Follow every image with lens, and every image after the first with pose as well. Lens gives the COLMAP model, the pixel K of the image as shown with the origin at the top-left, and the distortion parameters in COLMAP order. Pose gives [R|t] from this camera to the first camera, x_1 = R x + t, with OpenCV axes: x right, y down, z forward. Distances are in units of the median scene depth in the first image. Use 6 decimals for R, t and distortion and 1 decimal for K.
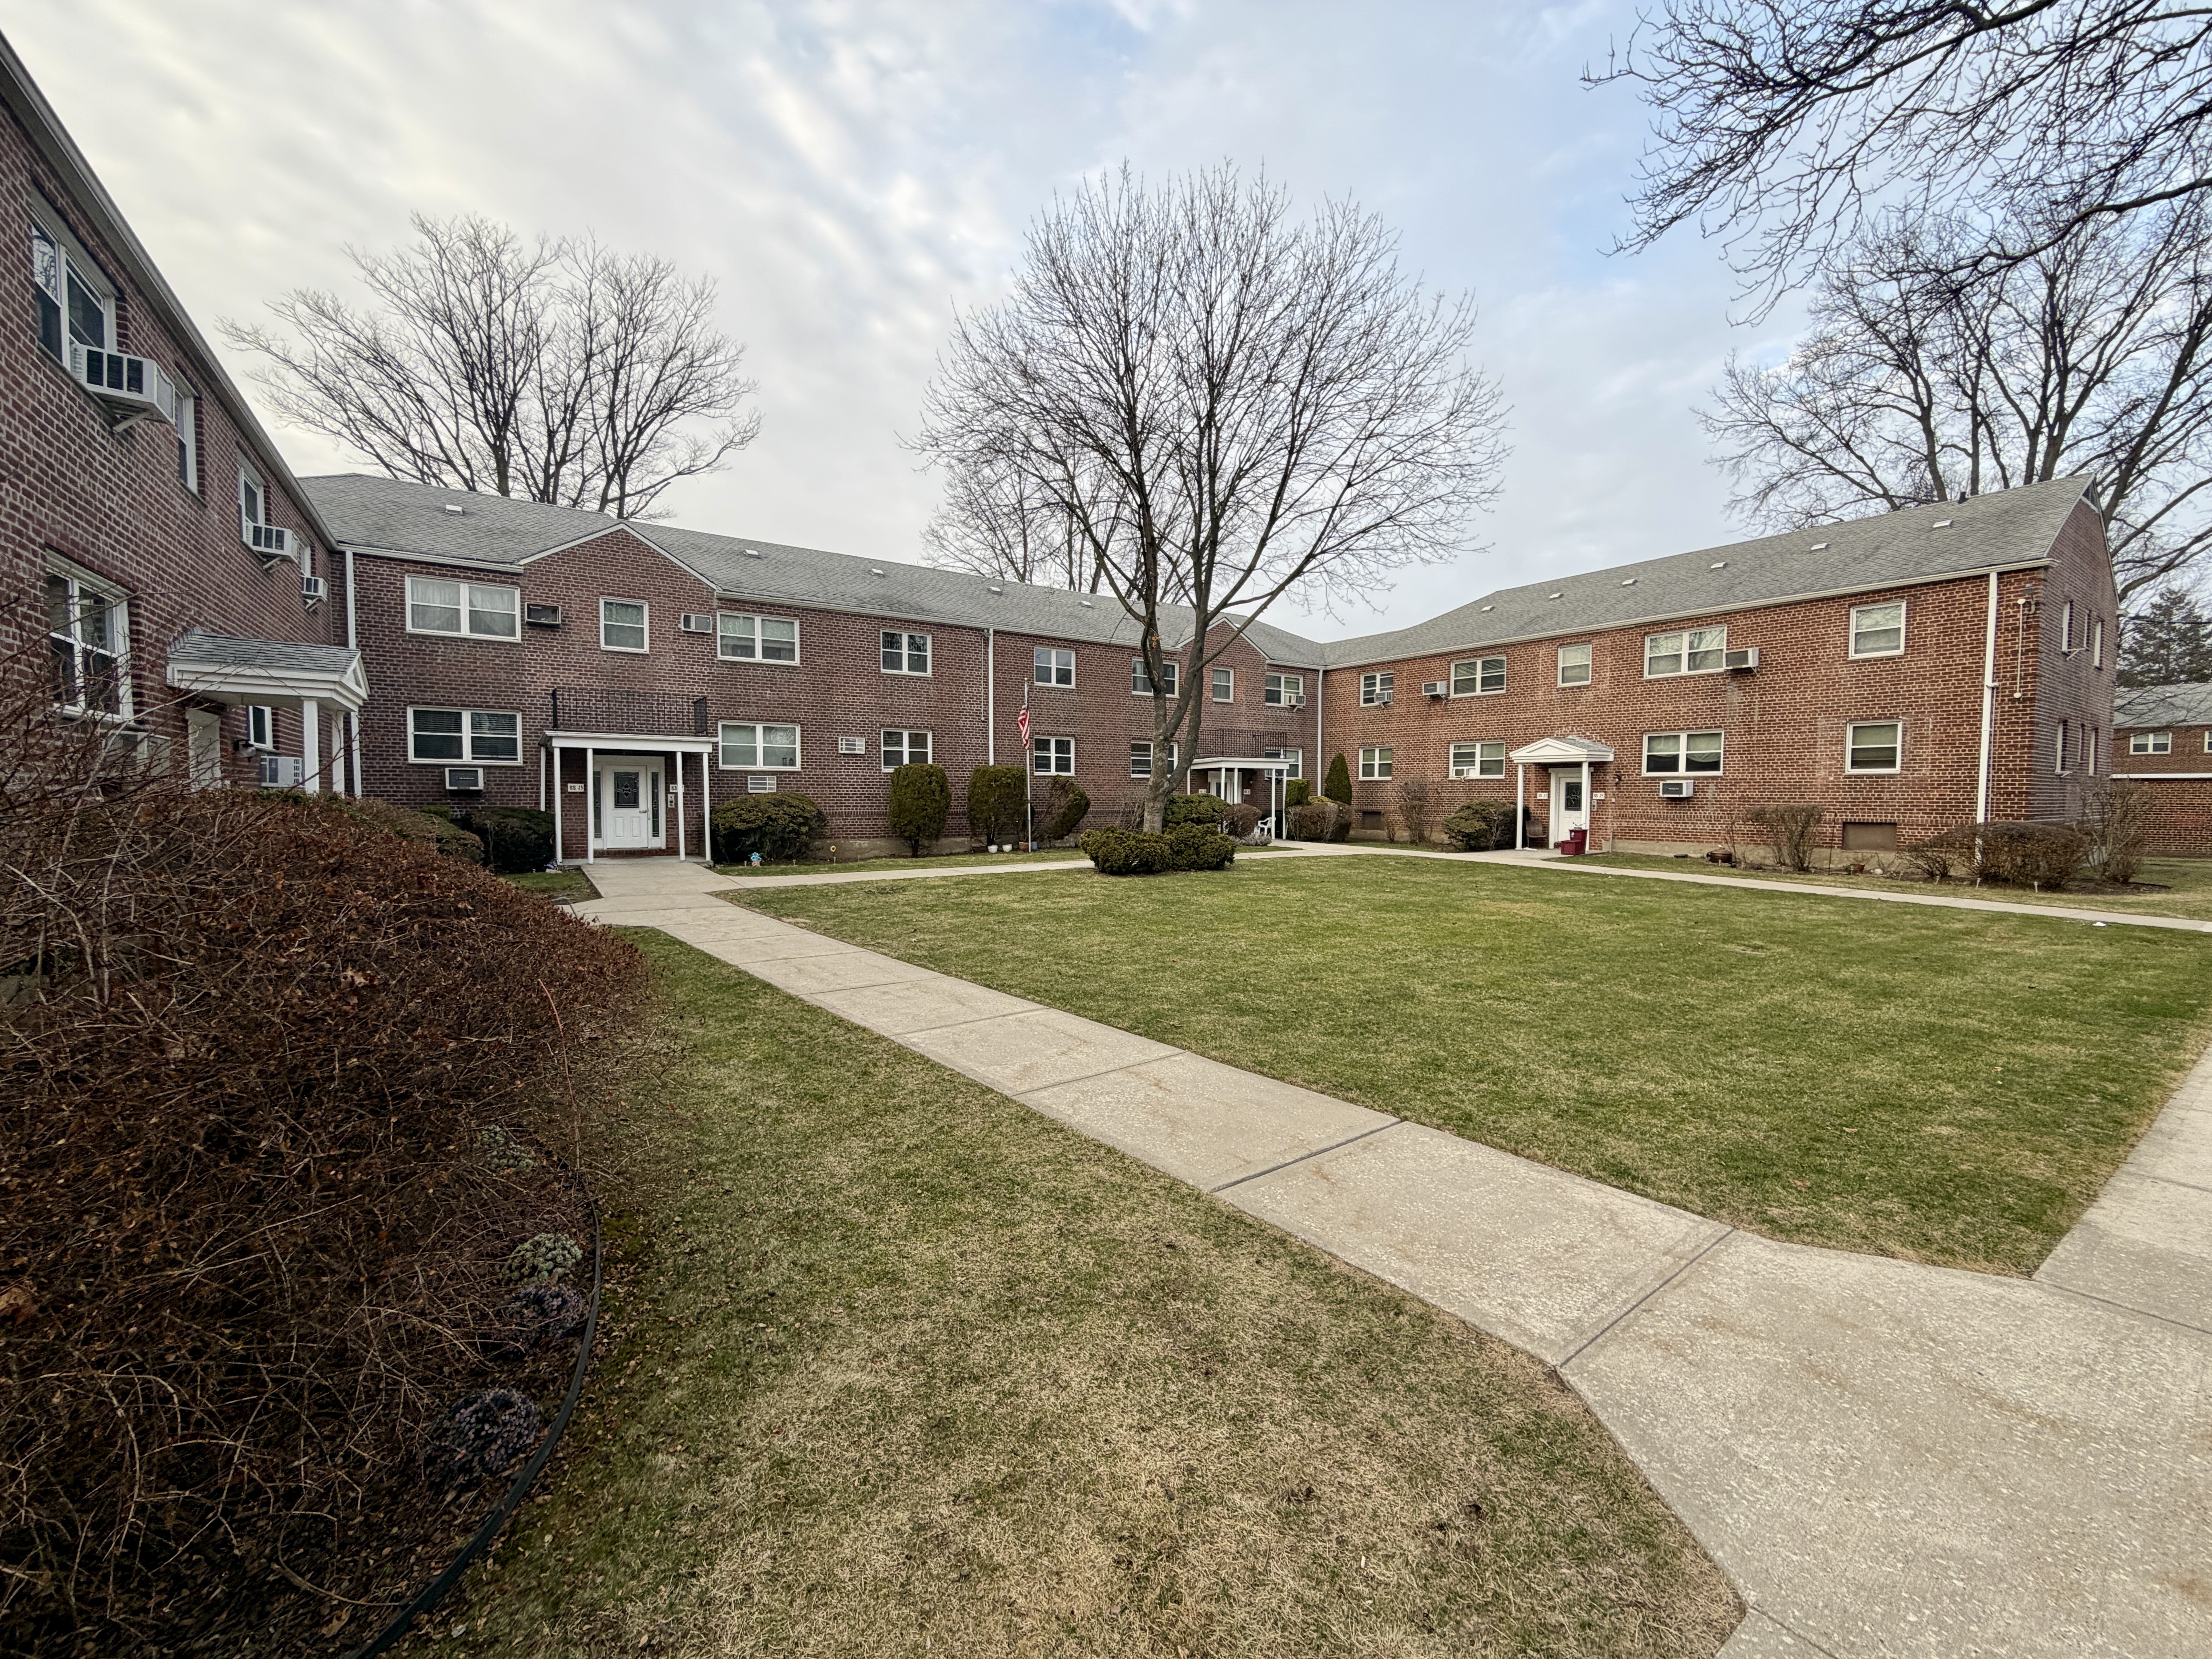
lens RADIAL K [[883.5, 0, 1098.5], [0, 883.5, 832.1], [0, 0, 1]] dist [-0.000605, 0.000380]
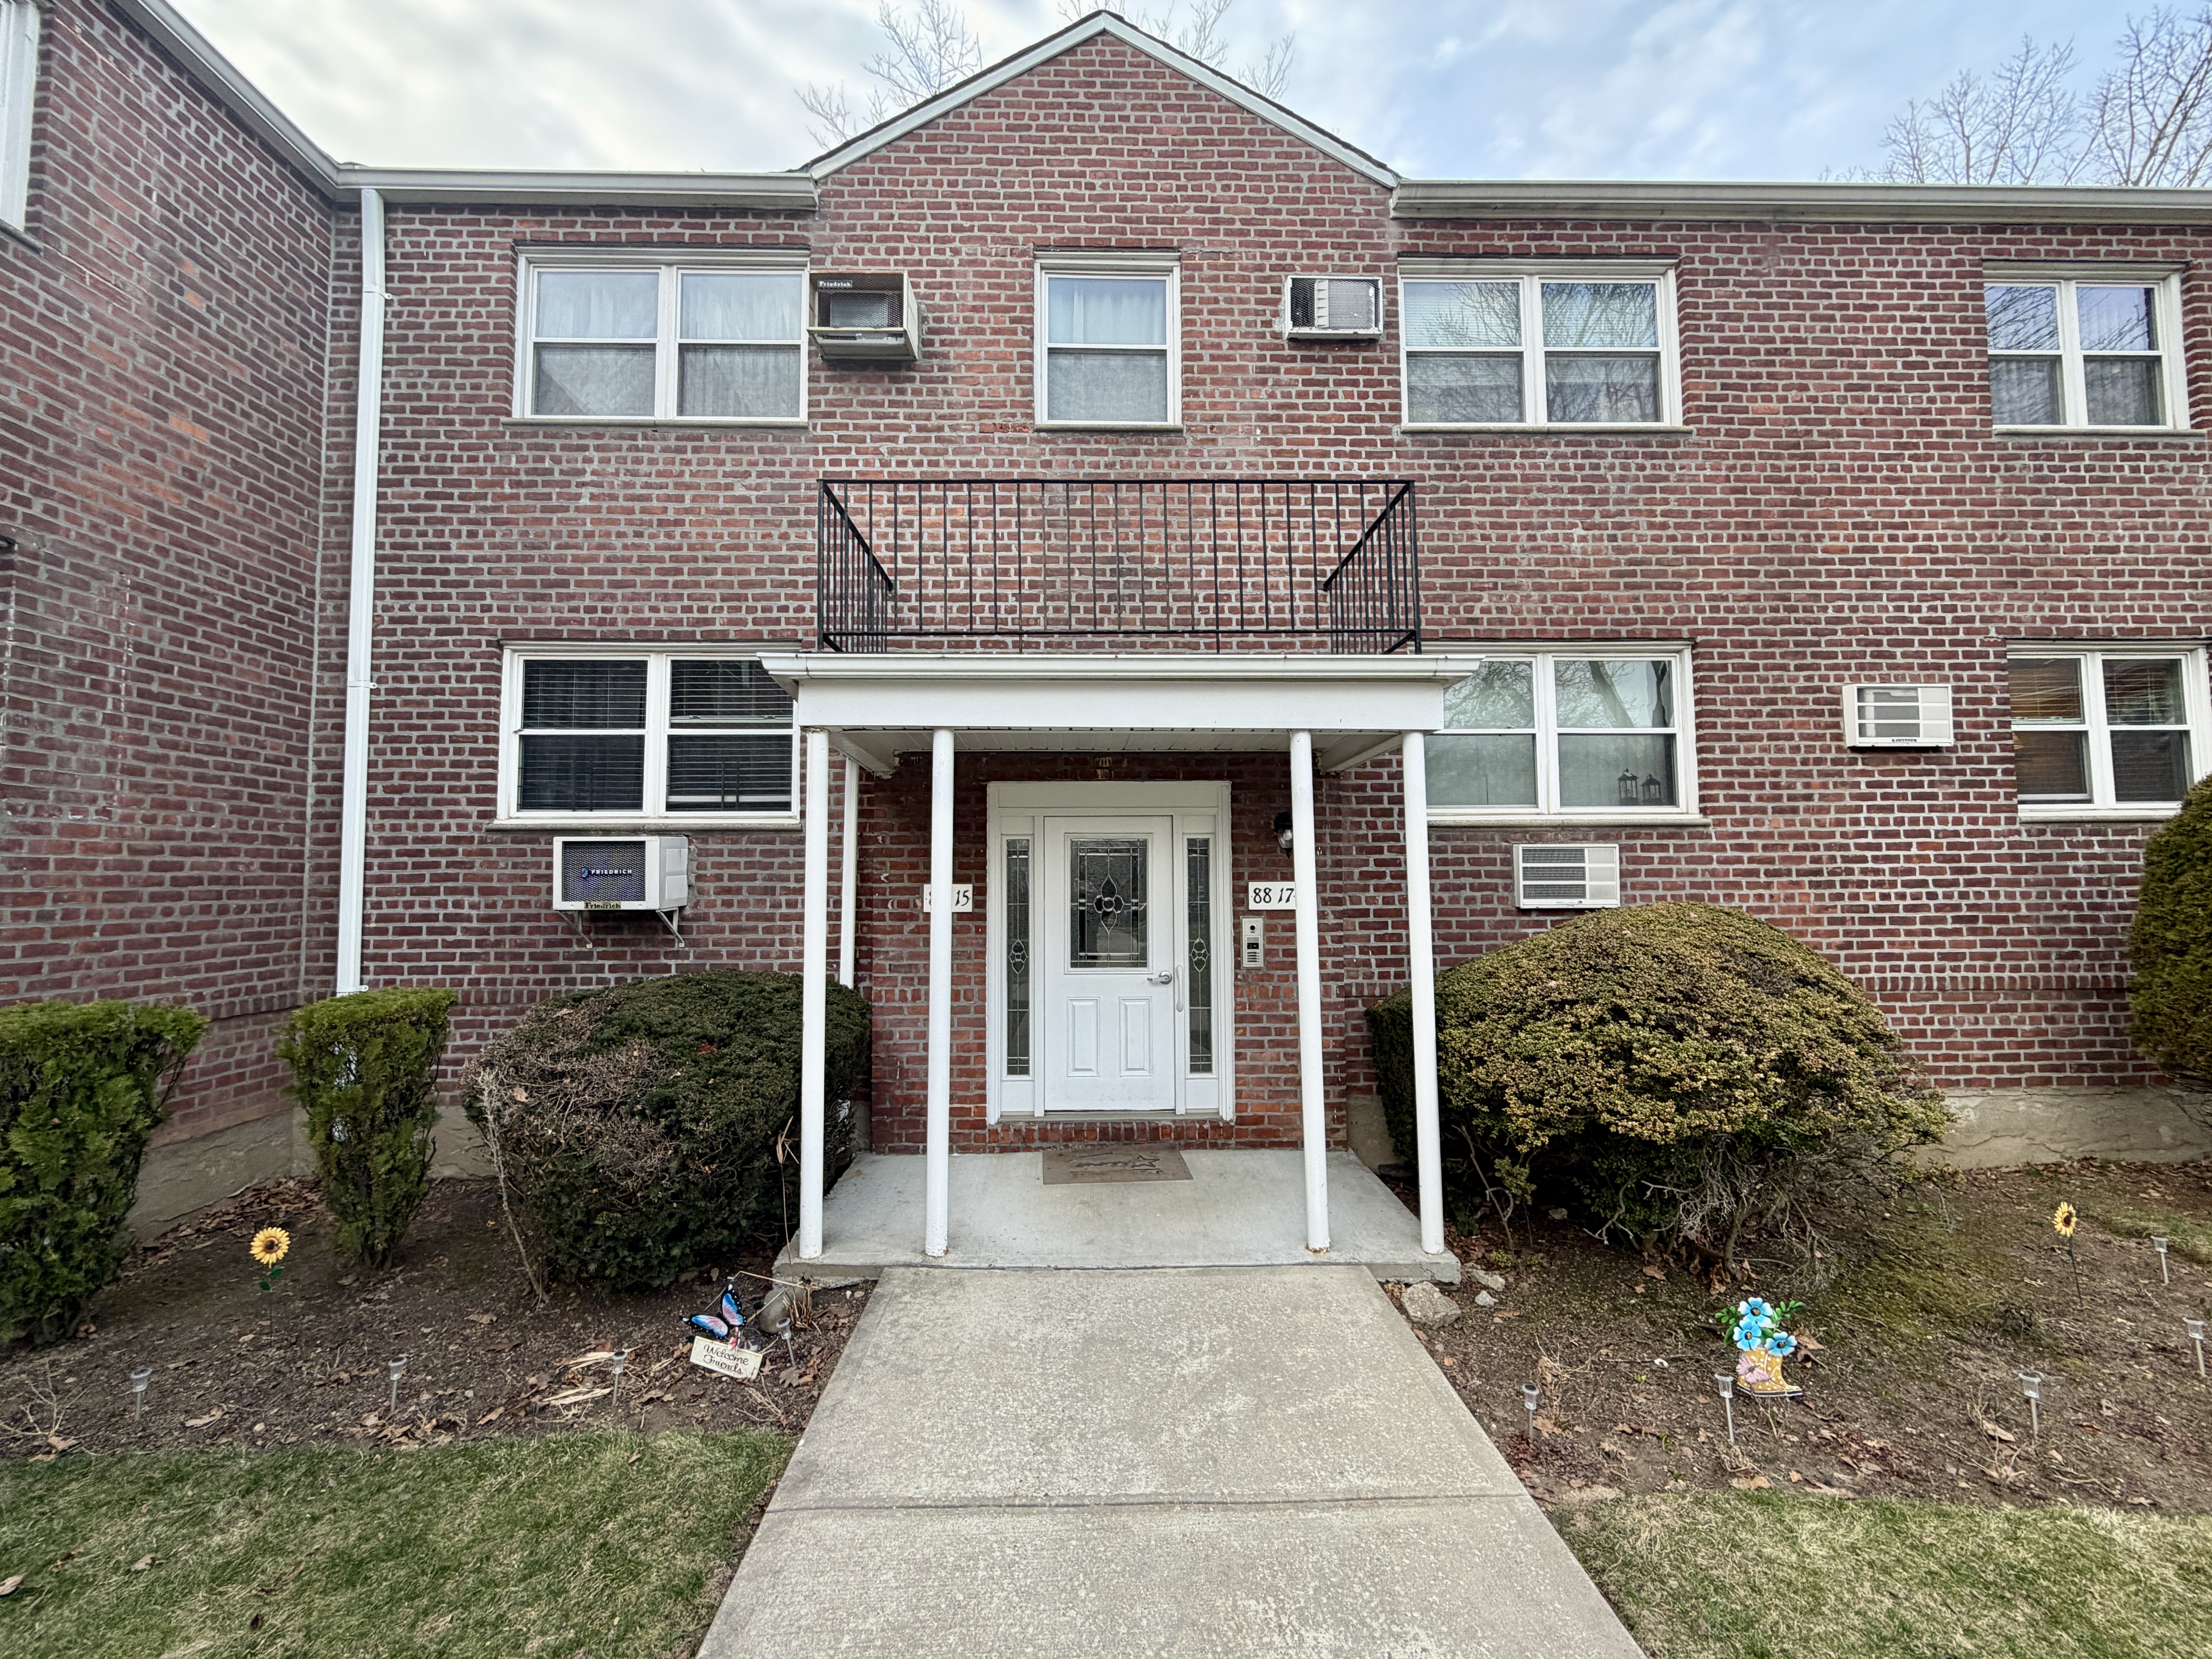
lens RADIAL K [[883.5, 0, 1107.9], [0, 883.5, 830.8], [0, 0, 1]] dist [-0.000605, 0.000380]
pose [[0.848419, -0.041048, -0.527731, -0.406406], [-0.011448, 0.995332, -0.095824, -0.046177], [0.529201, 0.087340, 0.843989, 0.802570]]
